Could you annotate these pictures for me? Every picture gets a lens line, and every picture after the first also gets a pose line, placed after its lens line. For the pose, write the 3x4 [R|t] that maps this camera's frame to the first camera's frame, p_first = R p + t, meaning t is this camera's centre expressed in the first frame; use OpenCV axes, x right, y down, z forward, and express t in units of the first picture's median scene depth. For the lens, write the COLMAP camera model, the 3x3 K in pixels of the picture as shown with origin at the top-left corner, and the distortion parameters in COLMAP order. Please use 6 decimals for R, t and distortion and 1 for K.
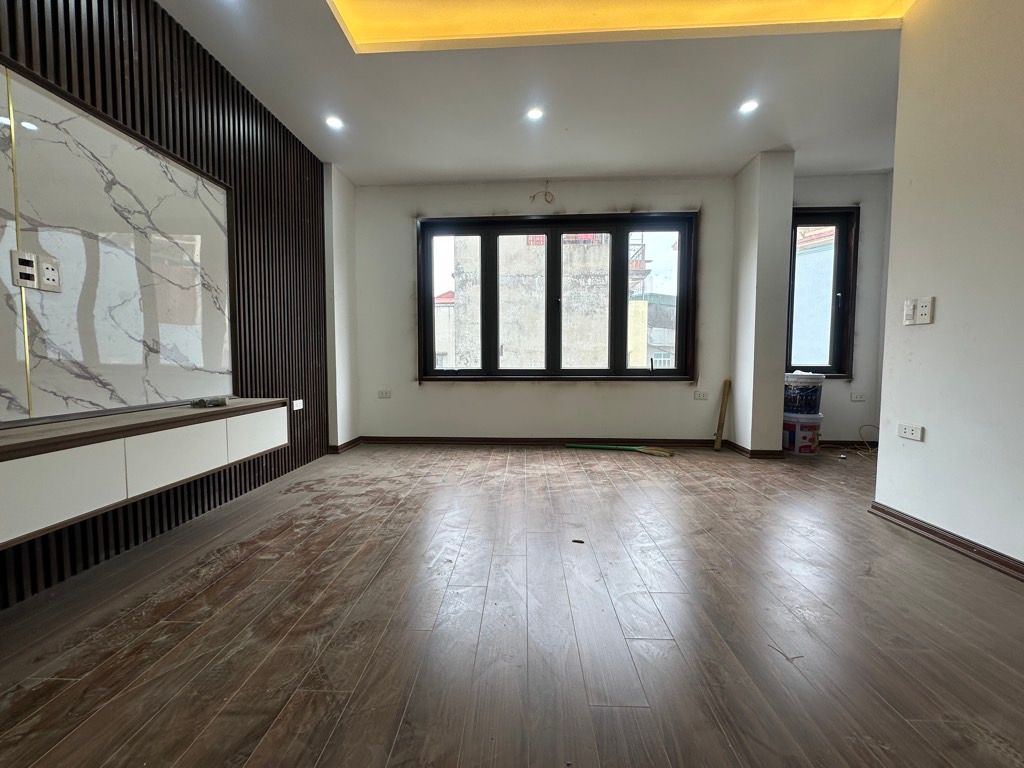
lens RADIAL K [[408.1, 0, 509.8], [0, 408.1, 385.2], [0, 0, 1]] dist [-0.003322, 0.001465]
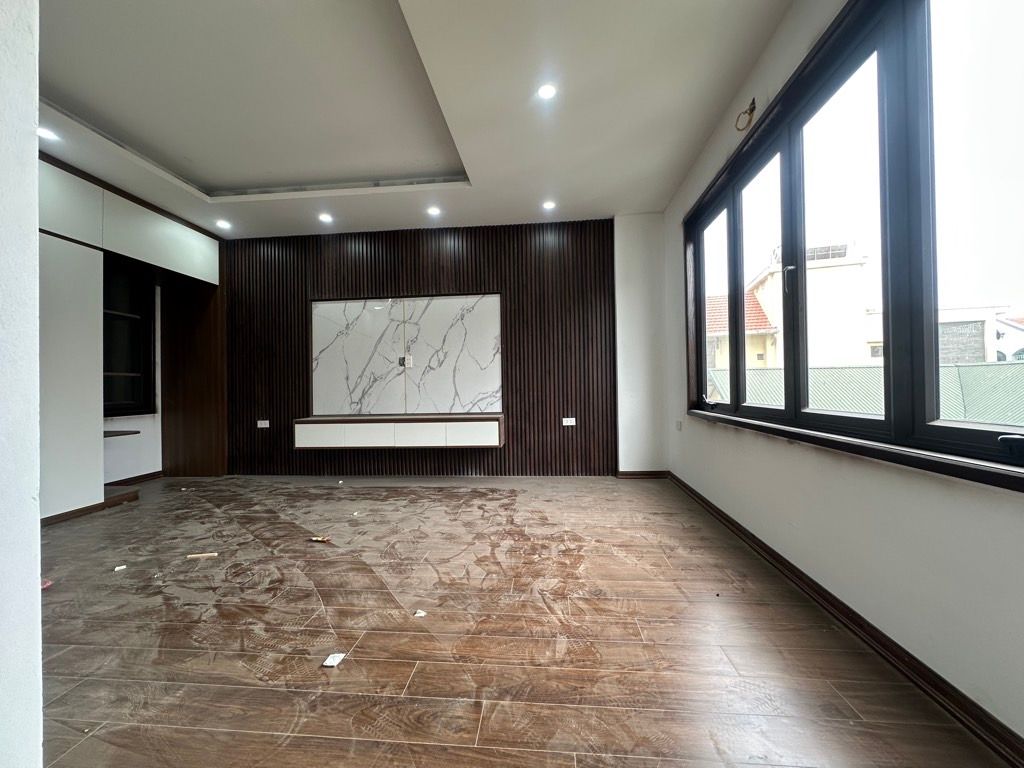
lens RADIAL K [[408.1, 0, 515.5], [0, 408.1, 385.3], [0, 0, 1]] dist [-0.003322, 0.001465]
pose [[-0.056957, -0.003292, -0.998371, 1.003167], [-0.046058, 0.998939, -0.000667, -0.089658], [0.997314, 0.045945, -0.057048, 1.158614]]
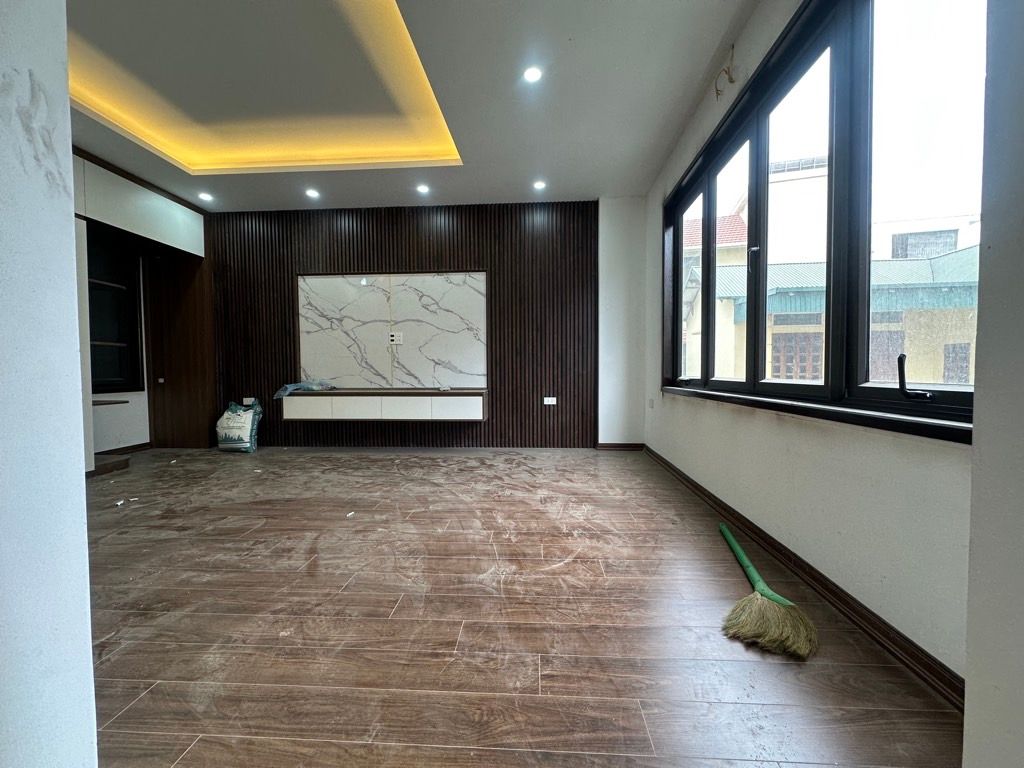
lens RADIAL K [[408.1, 0, 512.7], [0, 408.1, 384.0], [0, 0, 1]] dist [-0.003322, 0.001465]
pose [[-0.026178, 0.033677, -0.999090, 1.063250], [-0.059015, 0.997637, 0.035174, -0.061345], [0.997914, 0.059882, -0.024128, 1.164718]]
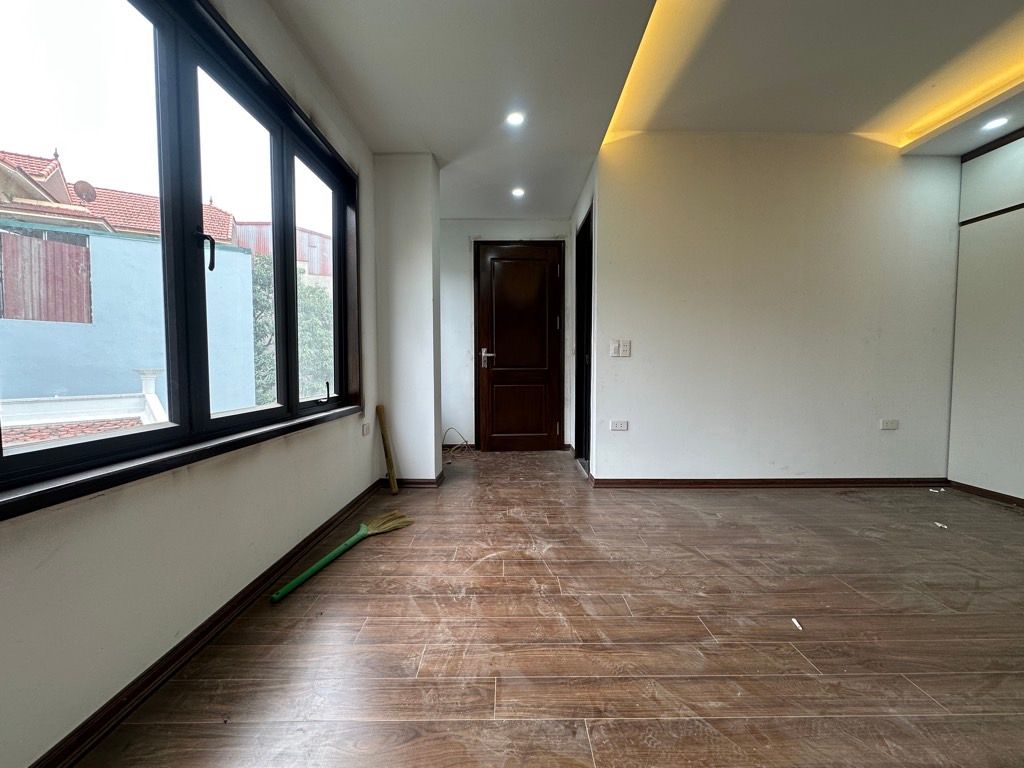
lens RADIAL K [[408.1, 0, 514.0], [0, 408.1, 383.8], [0, 0, 1]] dist [-0.003322, 0.001465]
pose [[-0.046520, -0.045077, 0.997900, -0.445798], [0.065557, 0.996690, 0.048078, -0.119776], [-0.996764, 0.067655, -0.043411, 1.209078]]
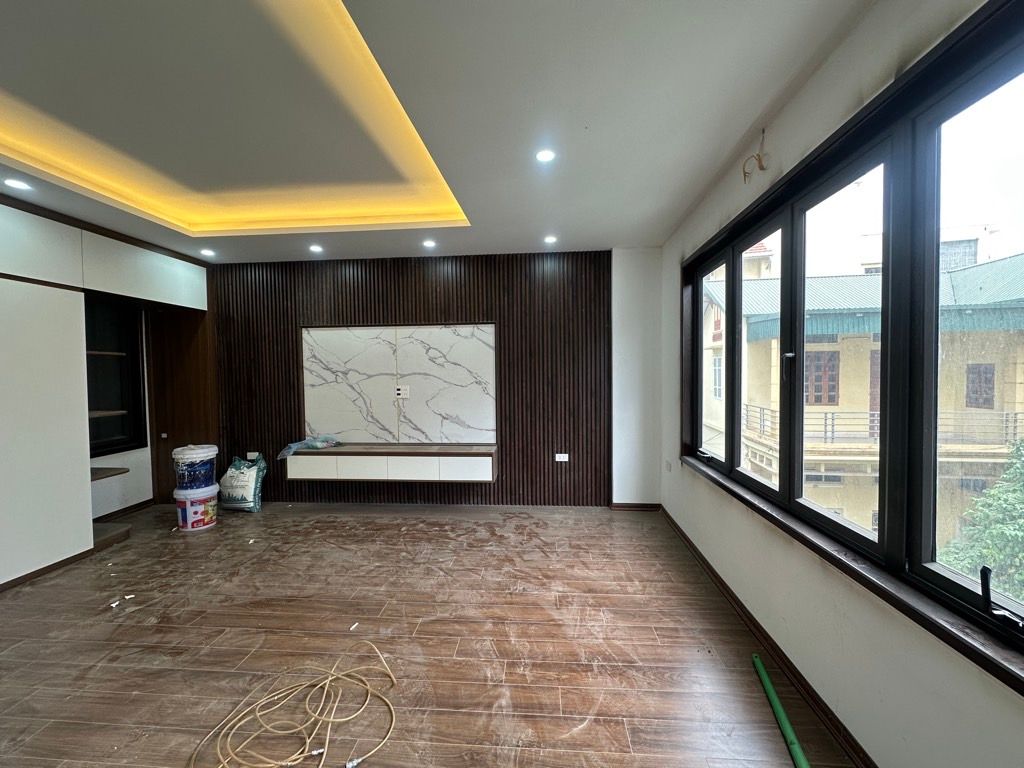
lens RADIAL K [[408.1, 0, 512.8], [0, 408.1, 384.6], [0, 0, 1]] dist [-0.003322, 0.001465]
pose [[-0.042990, 0.032478, -0.998547, 0.995169], [-0.053694, 0.997952, 0.034770, -0.283224], [0.997632, 0.055110, -0.041158, 1.137953]]
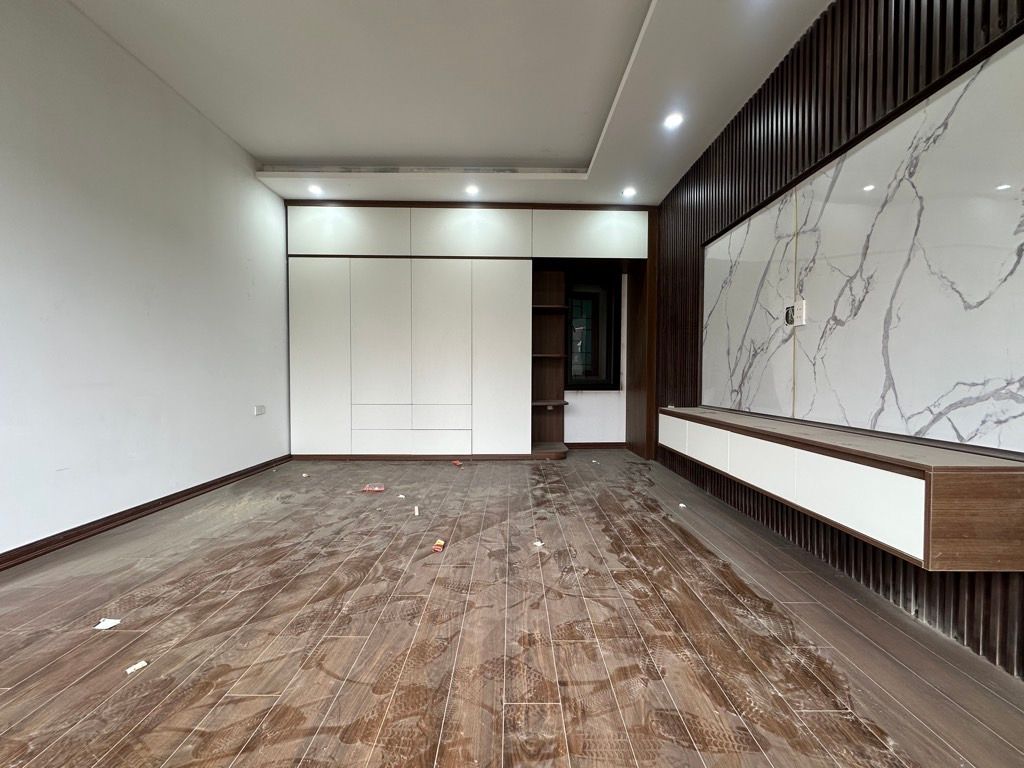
lens RADIAL K [[408.1, 0, 505.6], [0, 408.1, 382.6], [0, 0, 1]] dist [-0.003322, 0.001465]
pose [[-0.999797, -0.003089, -0.019914, -0.066128], [-0.004756, 0.996439, 0.084182, -0.095141], [0.019583, 0.084259, -0.996251, 1.445951]]
